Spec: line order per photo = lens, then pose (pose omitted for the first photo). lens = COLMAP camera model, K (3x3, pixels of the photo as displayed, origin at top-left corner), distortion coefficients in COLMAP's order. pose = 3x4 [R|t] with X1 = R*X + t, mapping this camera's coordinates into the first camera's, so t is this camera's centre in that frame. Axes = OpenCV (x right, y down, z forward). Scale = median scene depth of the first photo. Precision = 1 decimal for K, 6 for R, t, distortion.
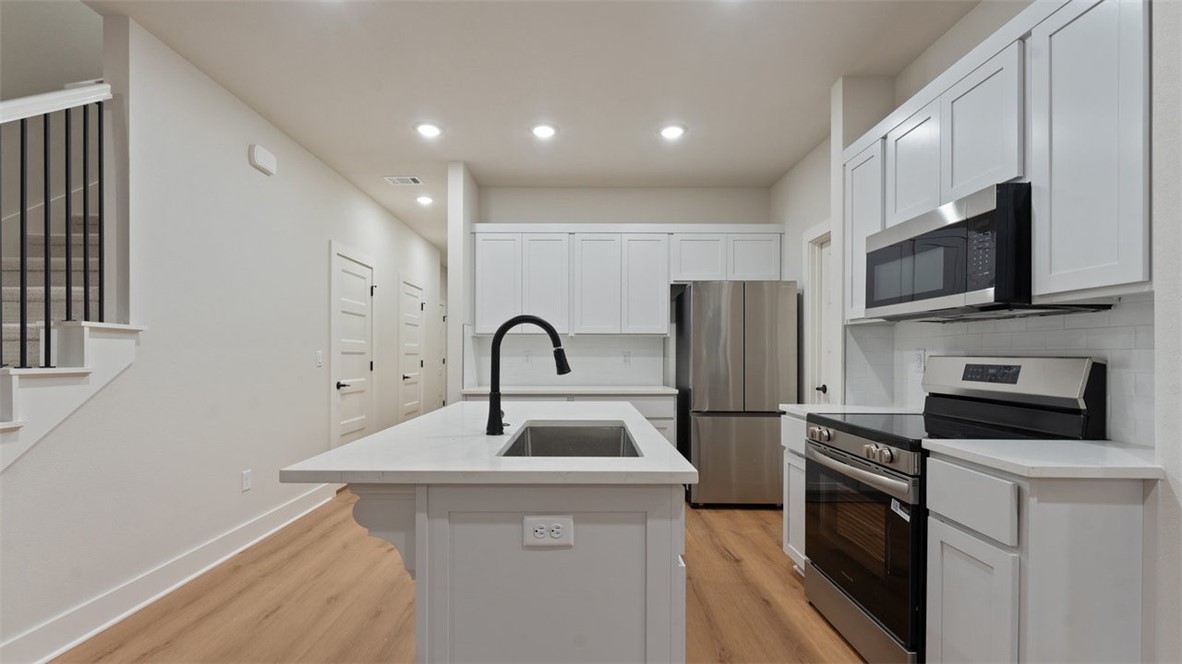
lens RADIAL K [[503.6, 0, 588.4], [0, 503.6, 339.1], [0, 0, 1]] dist [-0.002316, -0.000289]
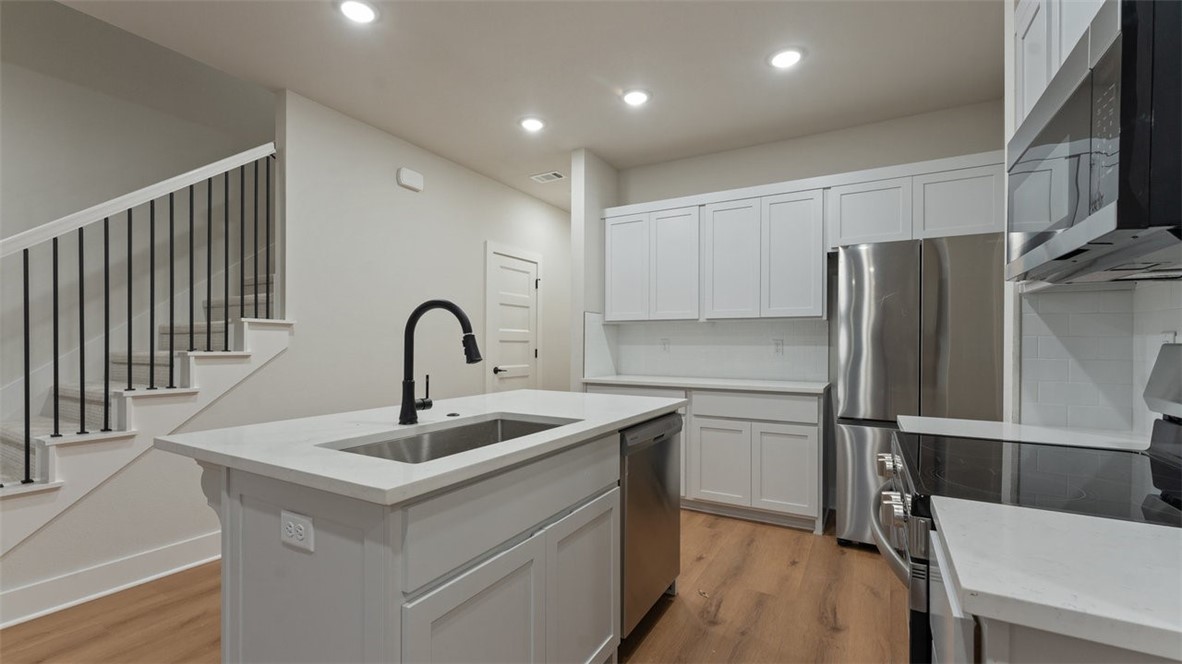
lens RADIAL K [[507.2, 0, 587.5], [0, 507.2, 328.0], [0, 0, 1]] dist [0.000420, -0.000200]
pose [[0.861717, -0.014867, -0.507171, 0.426627], [0.014889, 0.999881, -0.004012, 0.009460], [0.507170, -0.004094, 0.861836, 0.231468]]
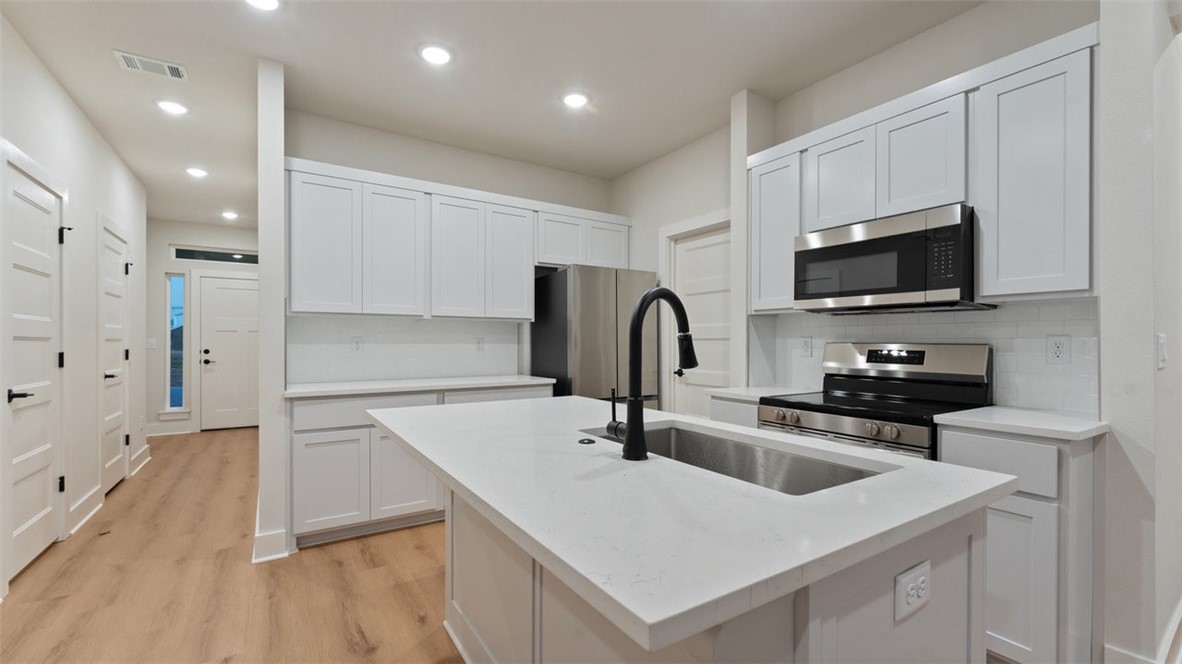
lens RADIAL K [[486.6, 0, 591.0], [0, 486.6, 332.0], [0, 0, 1]] dist [0.002411, 0.000114]
pose [[0.844302, 0.010697, 0.535761, -0.409795], [-0.017466, 0.999819, 0.007562, 0.008630], [-0.535583, -0.015743, 0.844336, 0.325396]]
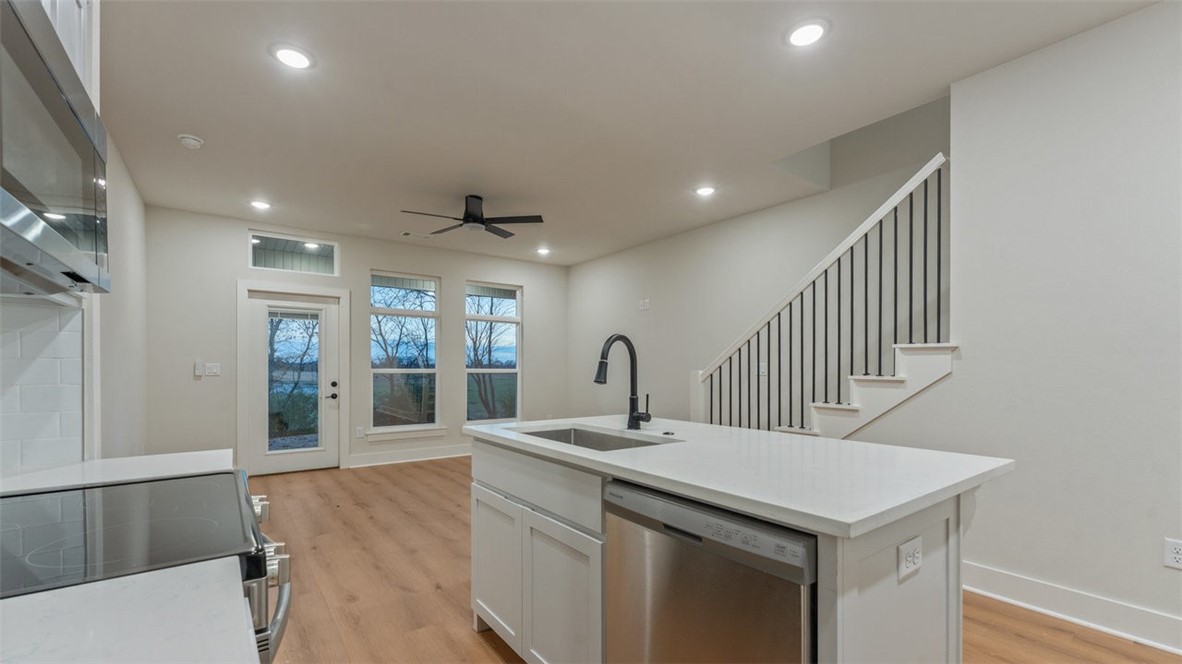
lens RADIAL K [[500.5, 0, 586.5], [0, 500.5, 373.5], [0, 0, 1]] dist [0.001074, 0.000033]
pose [[-0.812702, 0.005581, -0.582653, 0.450714], [0.015477, 0.999808, -0.012012, 0.042494], [0.582474, -0.018780, -0.812633, 1.365053]]
